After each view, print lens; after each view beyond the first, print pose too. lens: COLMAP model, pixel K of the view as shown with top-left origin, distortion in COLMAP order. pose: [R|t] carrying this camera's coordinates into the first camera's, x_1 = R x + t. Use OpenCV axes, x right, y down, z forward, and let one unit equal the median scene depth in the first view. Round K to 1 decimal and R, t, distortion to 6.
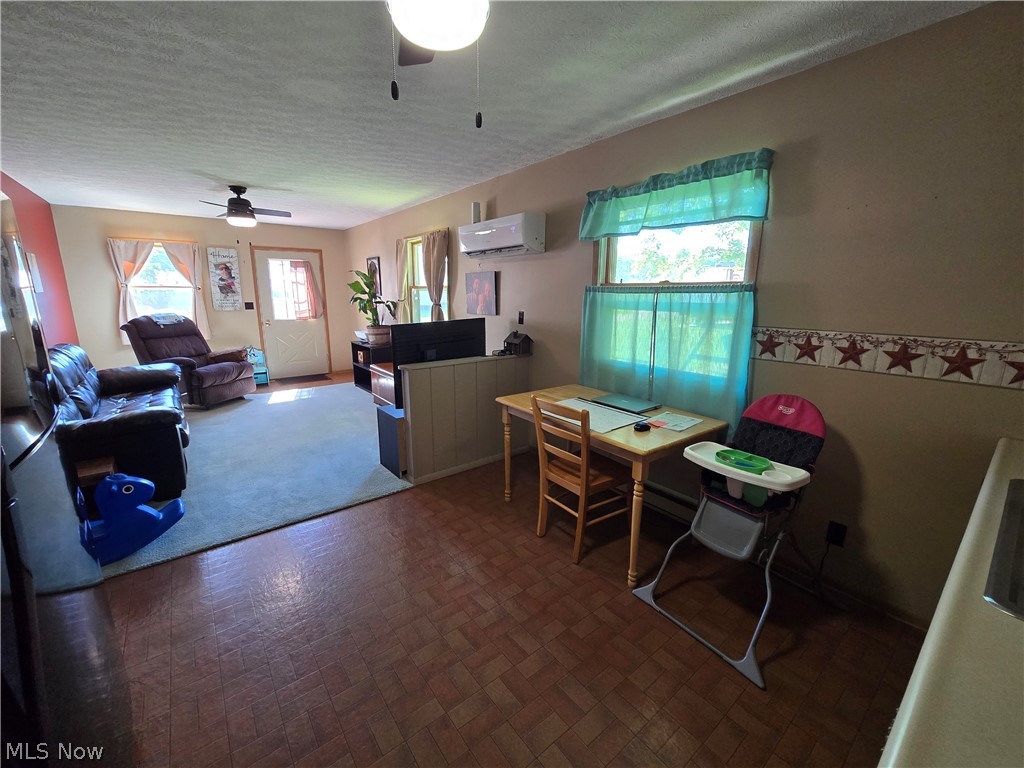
lens RADIAL K [[418.8, 0, 511.9], [0, 418.8, 378.4], [0, 0, 1]] dist [-0.002181, 0.000155]
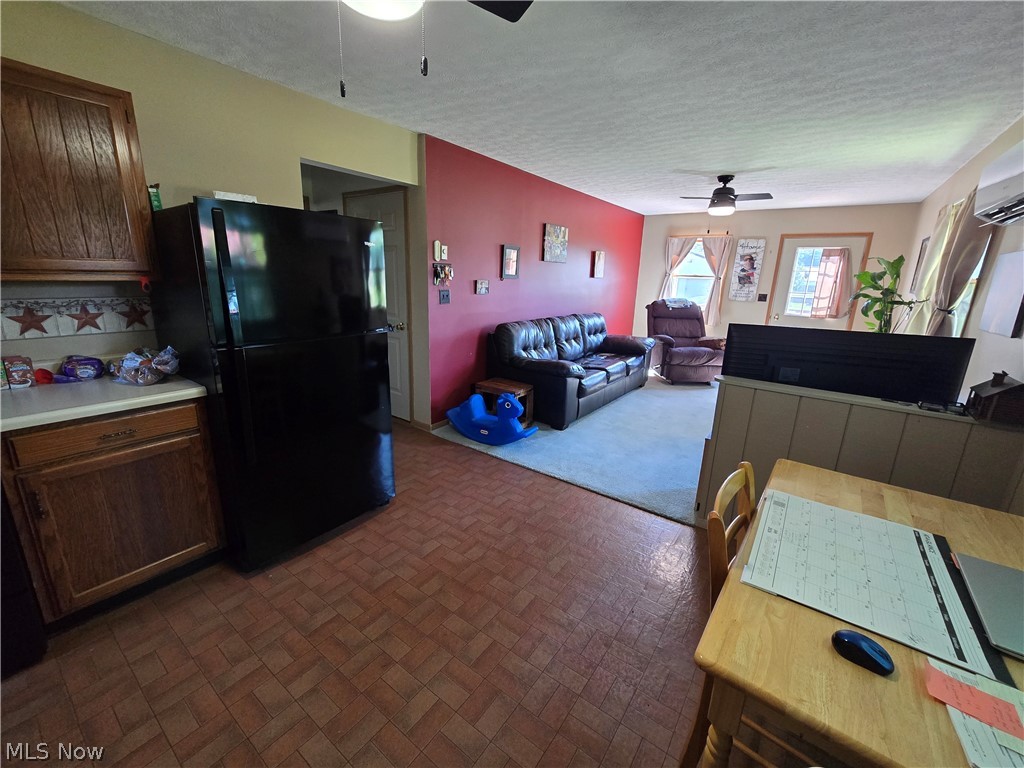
lens RADIAL K [[418.8, 0, 511.9], [0, 418.8, 378.4], [0, 0, 1]] dist [-0.002181, 0.000155]
pose [[0.275225, 0.239438, -0.931086, 0.256097], [-0.227430, 0.957214, 0.178930, -0.054996], [0.934091, 0.162511, 0.317905, 0.277554]]
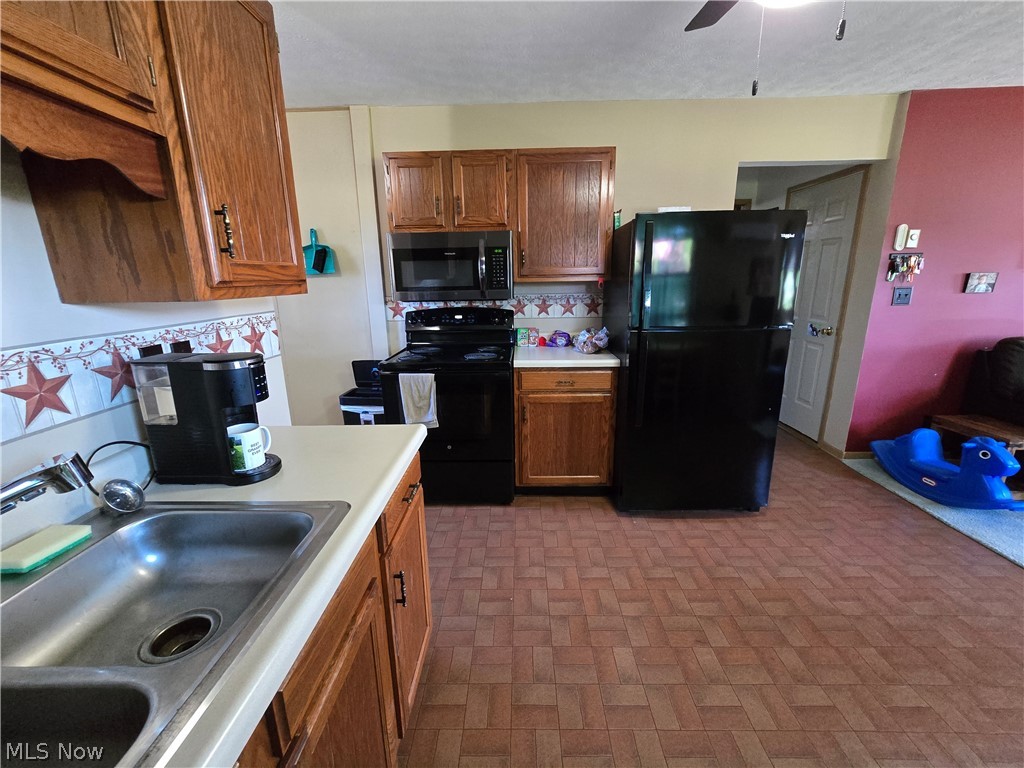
lens RADIAL K [[418.8, 0, 511.9], [0, 418.8, 378.4], [0, 0, 1]] dist [-0.002181, 0.000155]
pose [[-0.628837, 0.187389, -0.754619, 0.294596], [-0.148227, 0.923834, 0.352929, -0.051890], [0.763278, 0.333790, -0.553165, 0.334219]]
